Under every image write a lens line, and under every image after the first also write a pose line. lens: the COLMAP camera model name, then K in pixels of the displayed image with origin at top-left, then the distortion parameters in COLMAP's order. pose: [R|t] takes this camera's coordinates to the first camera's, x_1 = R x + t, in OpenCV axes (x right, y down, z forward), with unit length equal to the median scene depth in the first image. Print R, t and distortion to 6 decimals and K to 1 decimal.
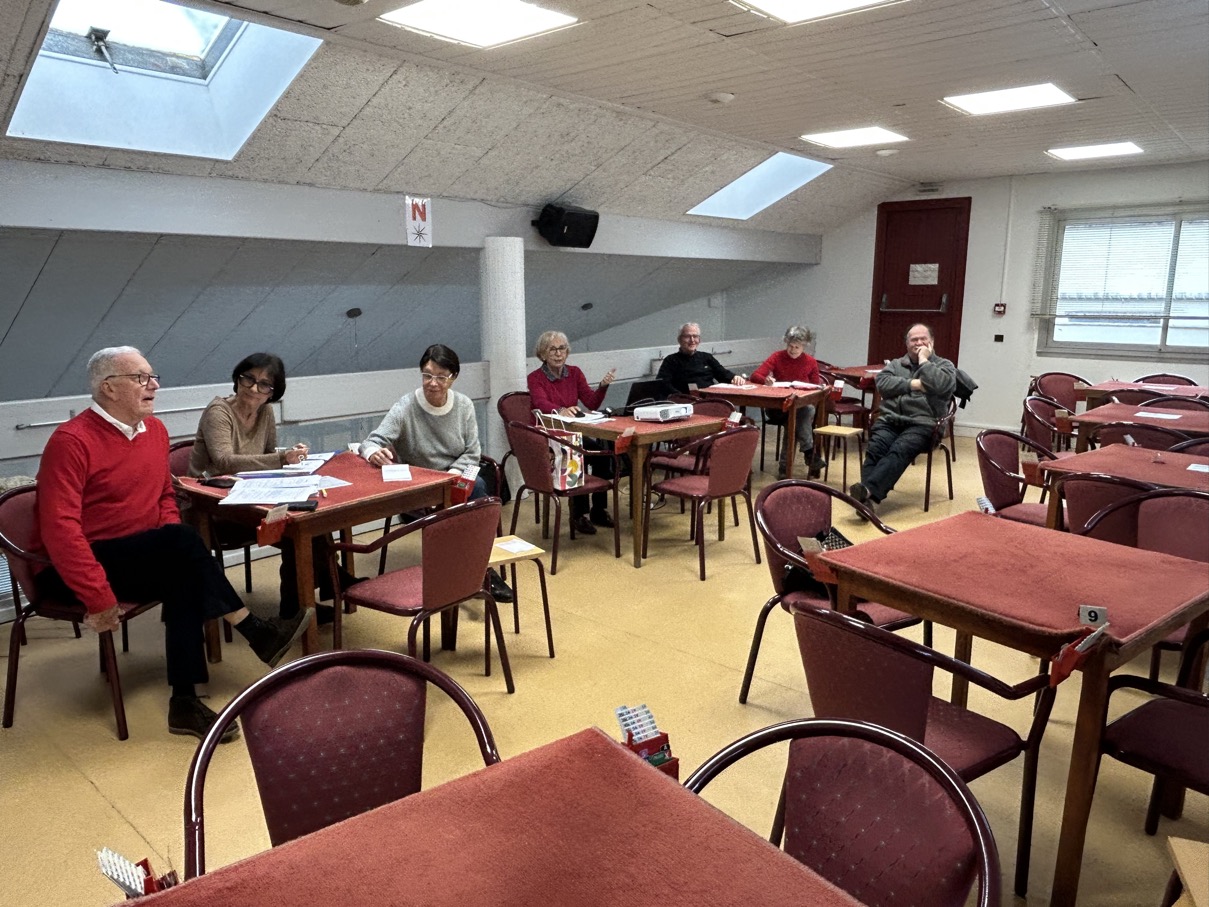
lens RADIAL K [[849.9, 0, 609.8], [0, 849.9, 444.9], [0, 0, 1]] dist [0.004384, -0.007379]
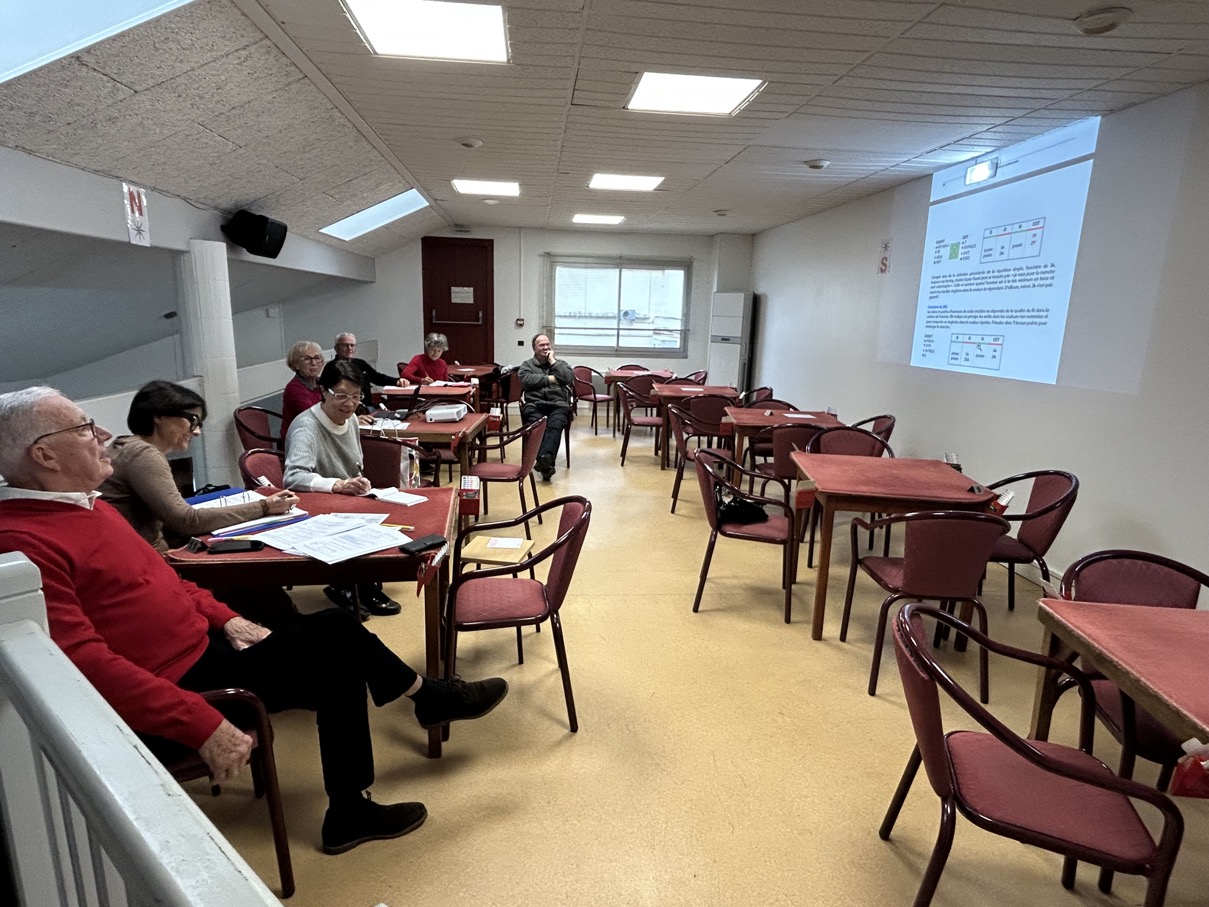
lens RADIAL K [[672.1, 0, 599.9], [0, 672.1, 454.5], [0, 0, 1]] dist [-0.001938, 0.003170]
pose [[0.695963, -0.128904, 0.706413, -0.354972], [0.100108, 0.991566, 0.082311, -0.029554], [-0.711066, 0.013433, 0.702997, 0.173776]]
